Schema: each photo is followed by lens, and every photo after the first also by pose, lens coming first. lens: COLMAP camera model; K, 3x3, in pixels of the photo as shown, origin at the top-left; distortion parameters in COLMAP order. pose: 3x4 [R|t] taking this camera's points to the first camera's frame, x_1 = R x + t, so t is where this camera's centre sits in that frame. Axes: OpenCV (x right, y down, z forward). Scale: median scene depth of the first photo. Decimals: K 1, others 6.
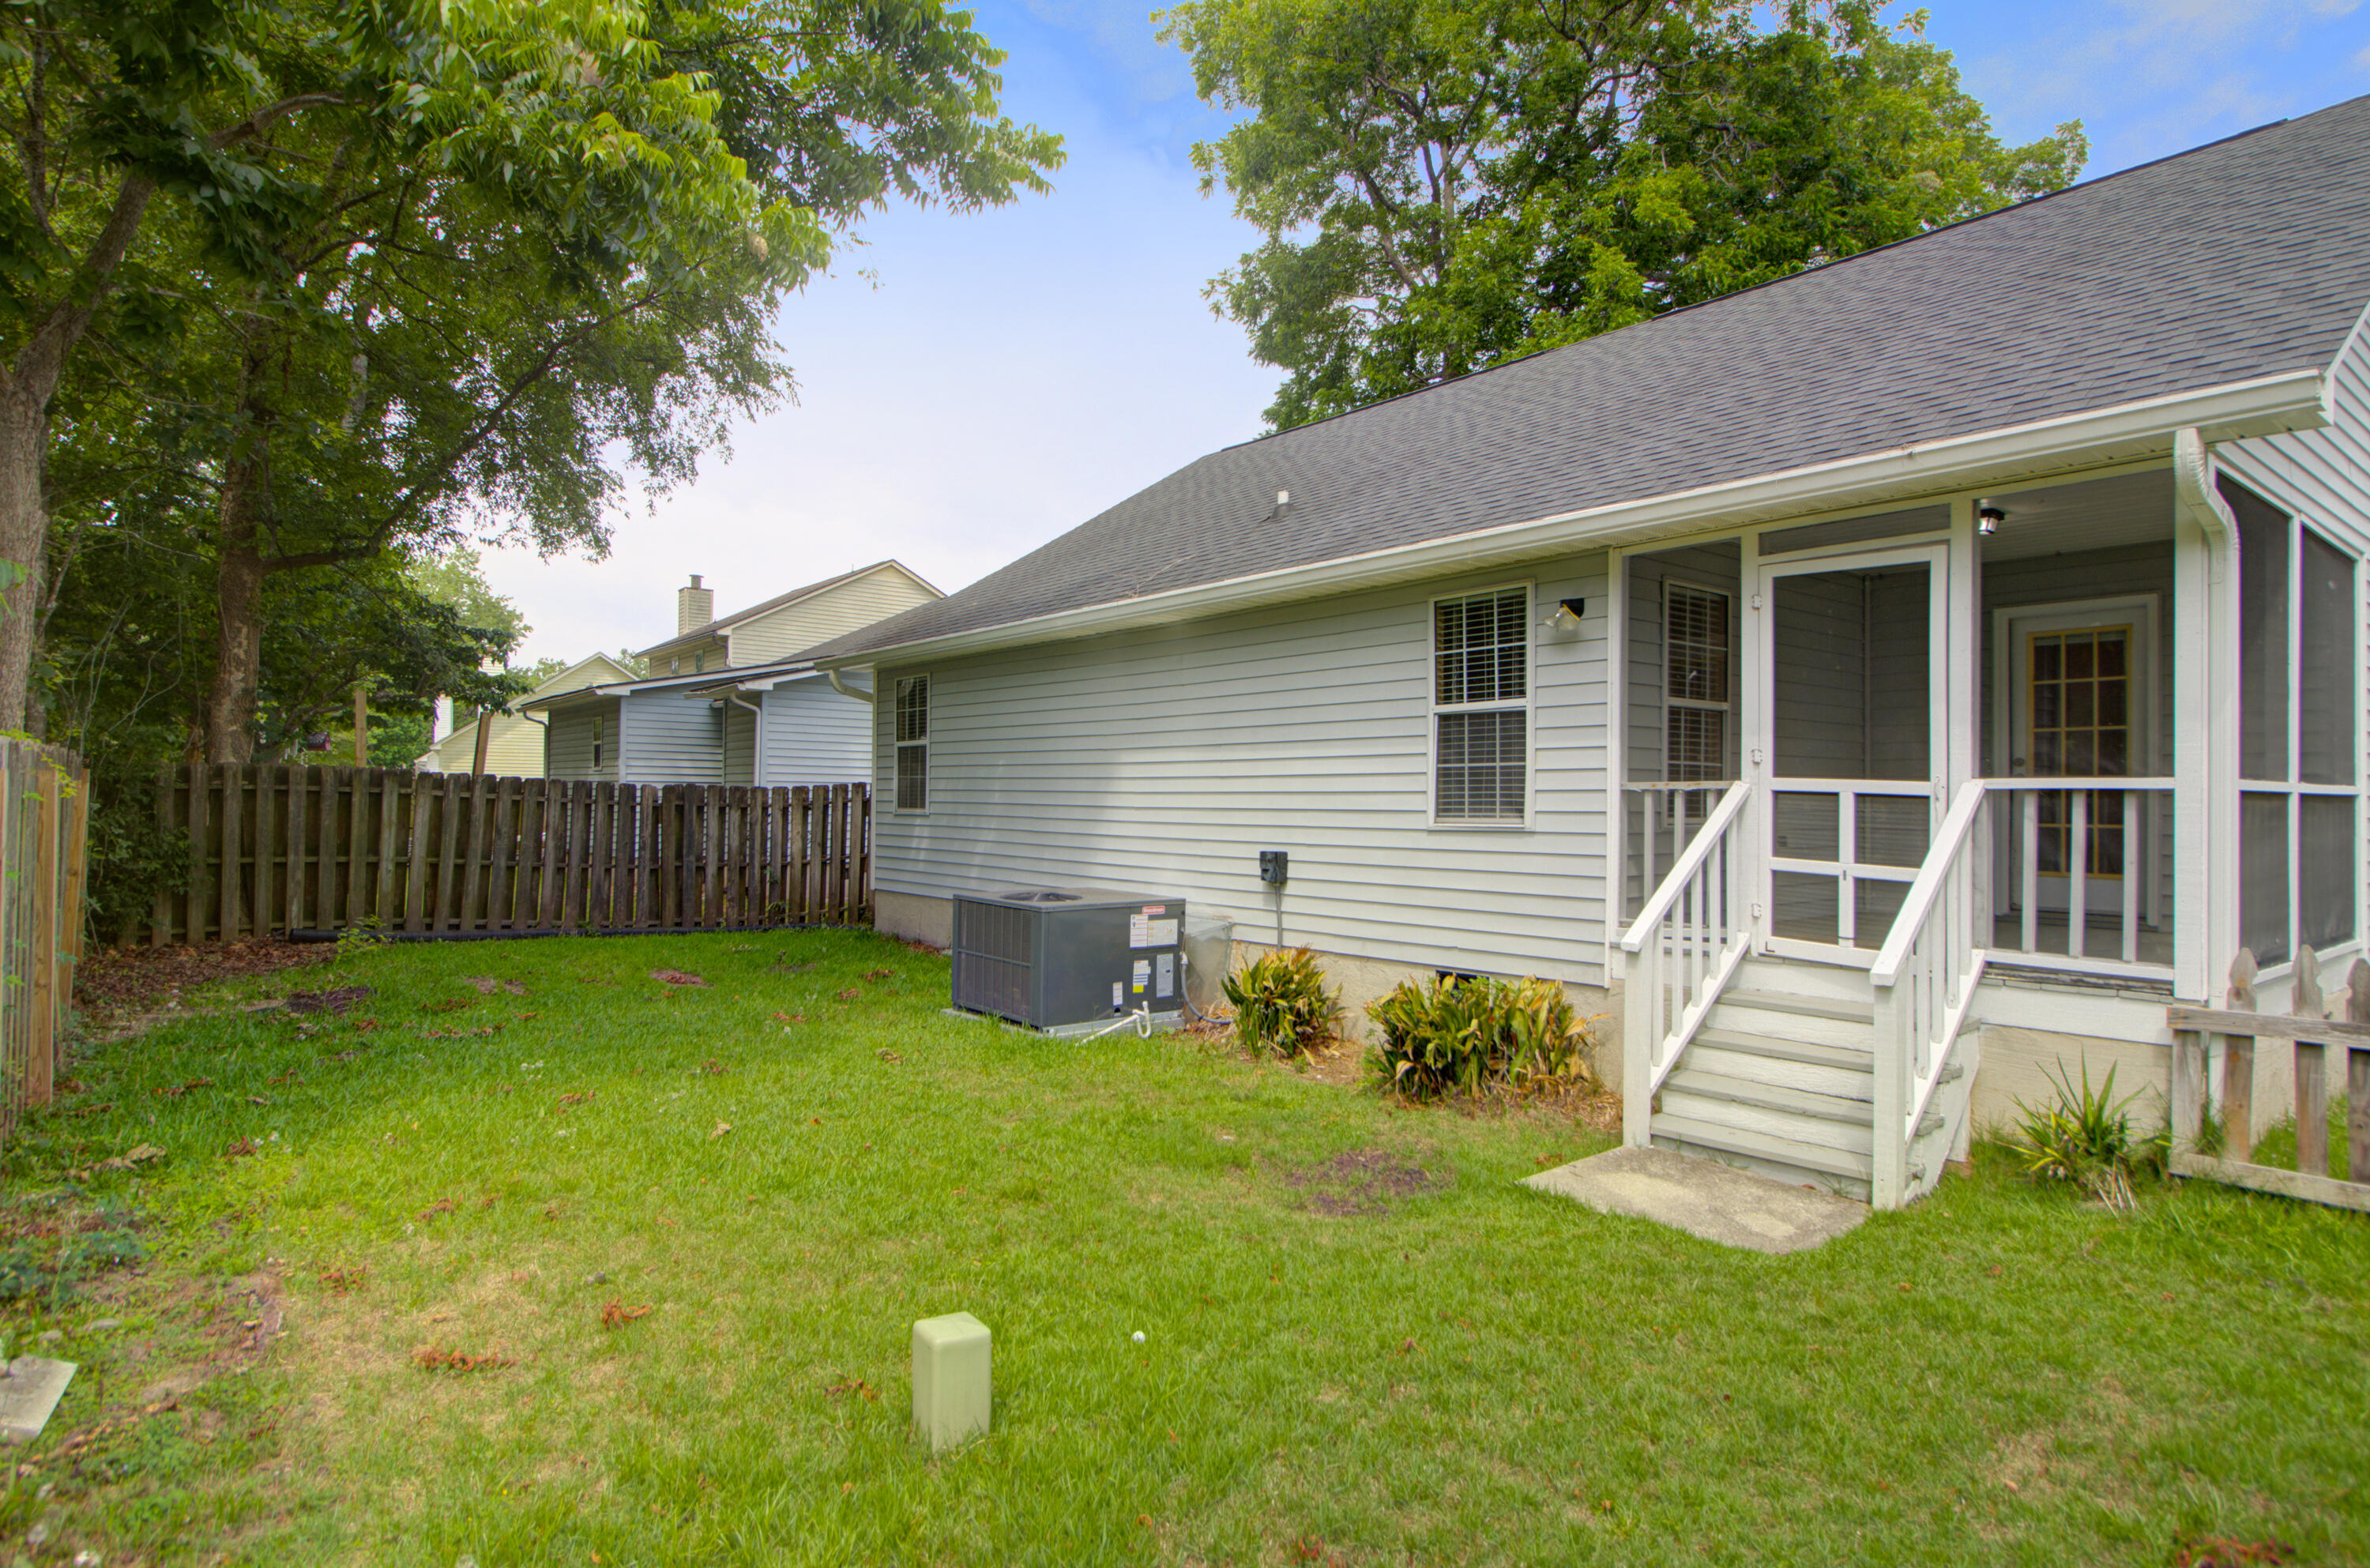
lens RADIAL K [[1263.9, 0, 1185.0], [0, 1263.9, 784.0], [0, 0, 1]] dist [-0.021160, 0.001440]
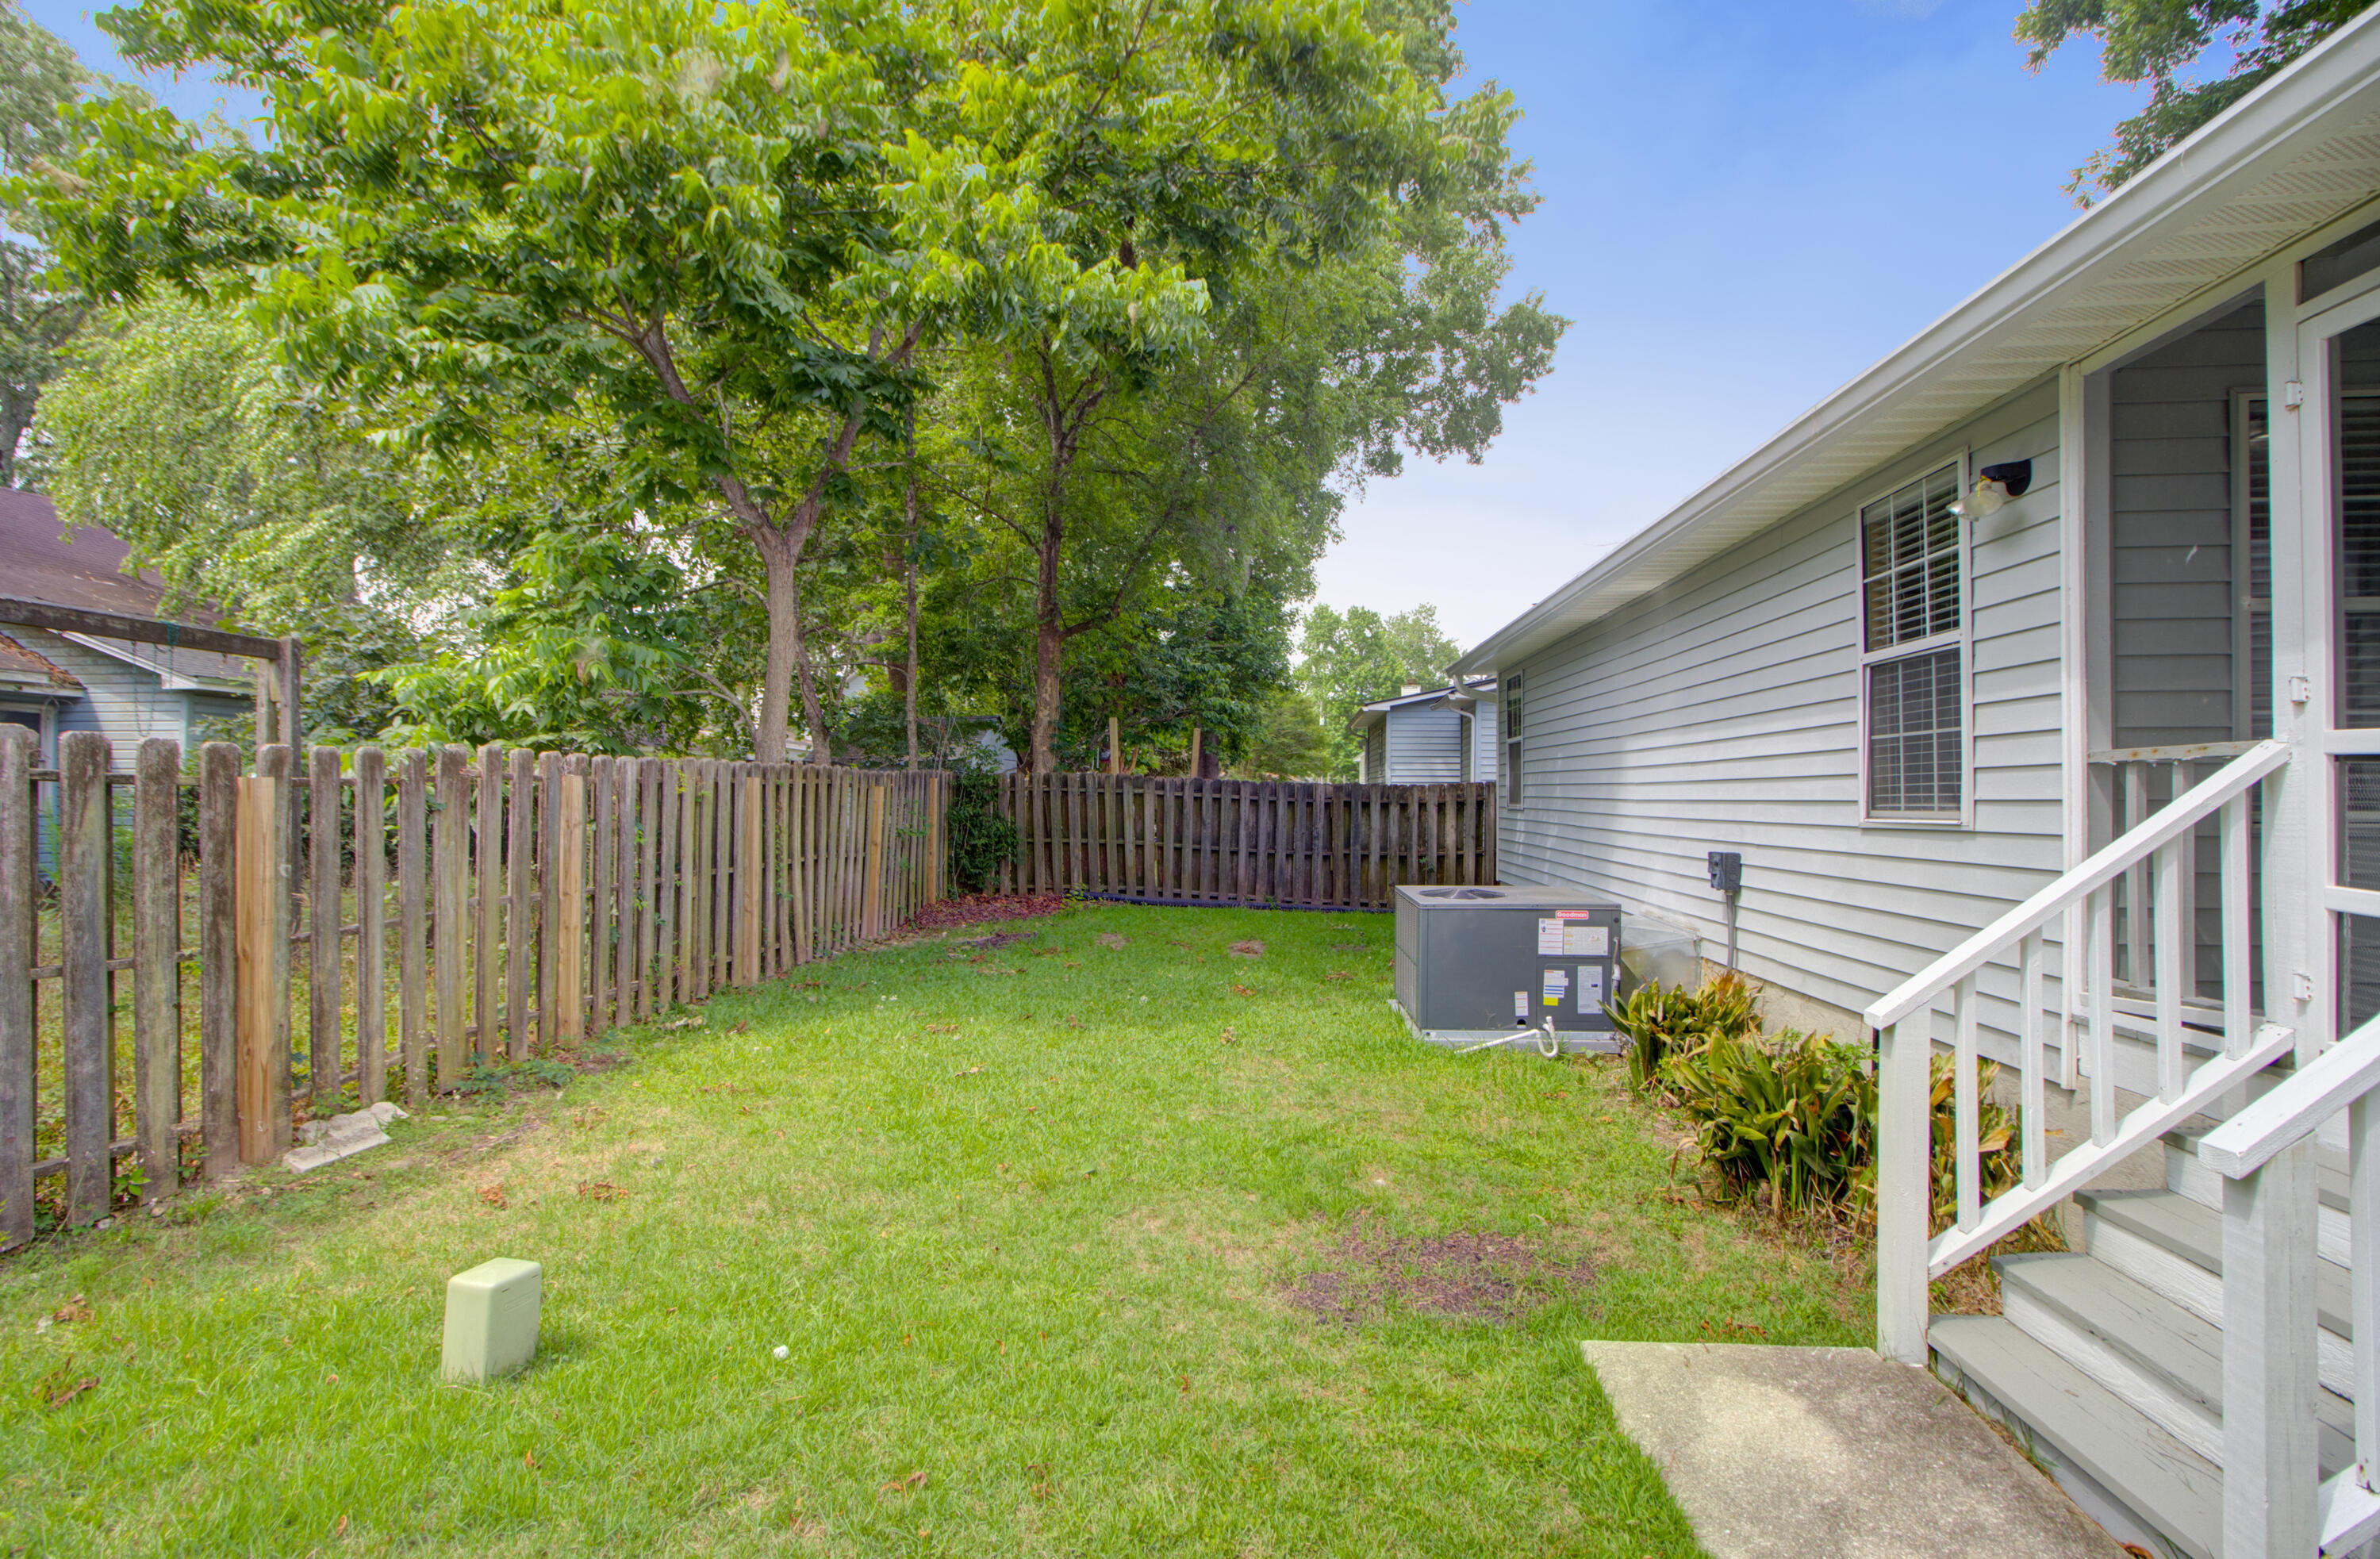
lens RADIAL K [[1096.7, 0, 1190.0], [0, 1096.7, 779.5], [0, 0, 1]] dist [-0.000820, 0.000591]
pose [[0.722775, -0.017504, -0.690862, 0.348540], [0.012912, 0.999847, -0.011823, 0.011348], [0.690963, -0.000375, 0.722890, 0.283741]]
